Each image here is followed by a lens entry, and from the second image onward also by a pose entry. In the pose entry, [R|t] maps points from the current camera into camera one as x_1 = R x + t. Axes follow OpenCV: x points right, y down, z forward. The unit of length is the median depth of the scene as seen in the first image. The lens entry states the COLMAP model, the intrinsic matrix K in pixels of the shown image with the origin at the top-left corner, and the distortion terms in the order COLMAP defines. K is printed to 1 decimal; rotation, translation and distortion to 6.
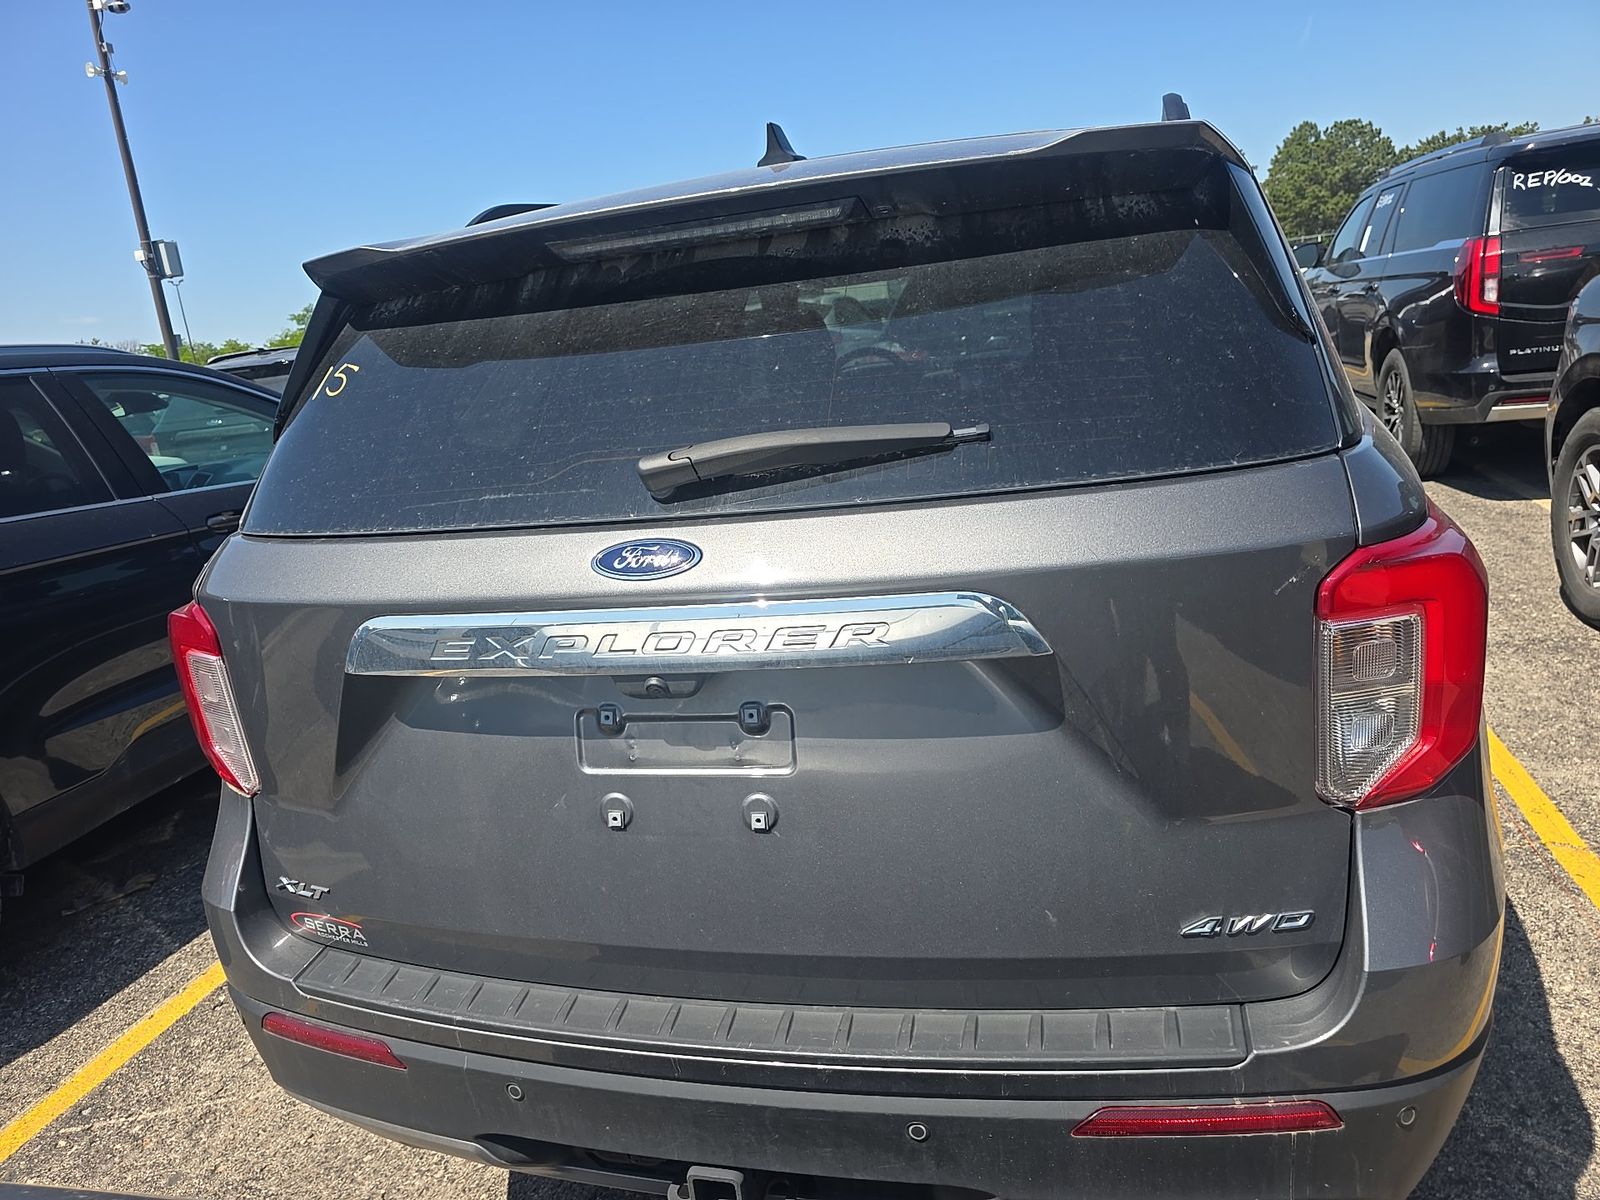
lens RADIAL K [[1121.7, 0, 800.0], [0, 1121.7, 600.0], [0, 0, 1]] dist [-0.001996, 0.000051]
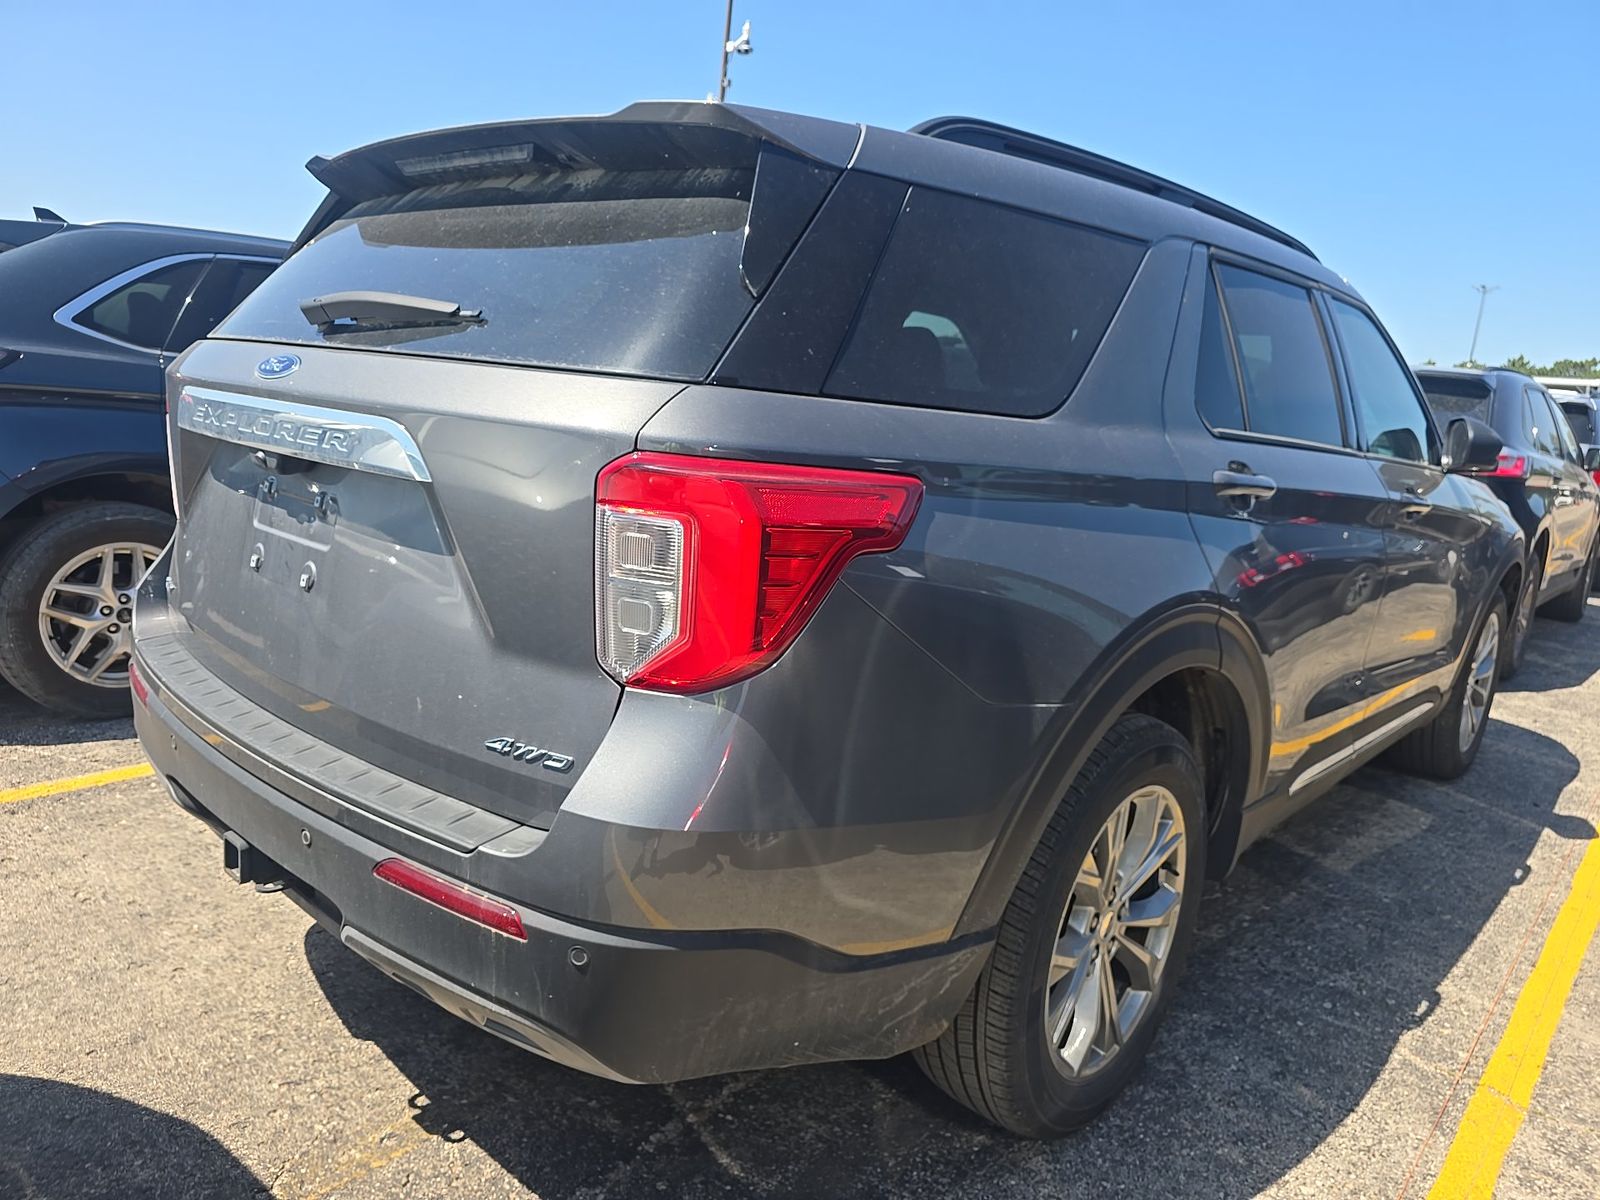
lens RADIAL K [[1109.1, 0, 800.0], [0, 1109.1, 600.0], [0, 0, 1]] dist [0.021446, 0.001354]
pose [[0.876937, 0.274986, -0.394161, 0.821970], [-0.296651, 0.954966, 0.006236, 0.032276], [0.378125, 0.111460, 0.919020, 0.009070]]
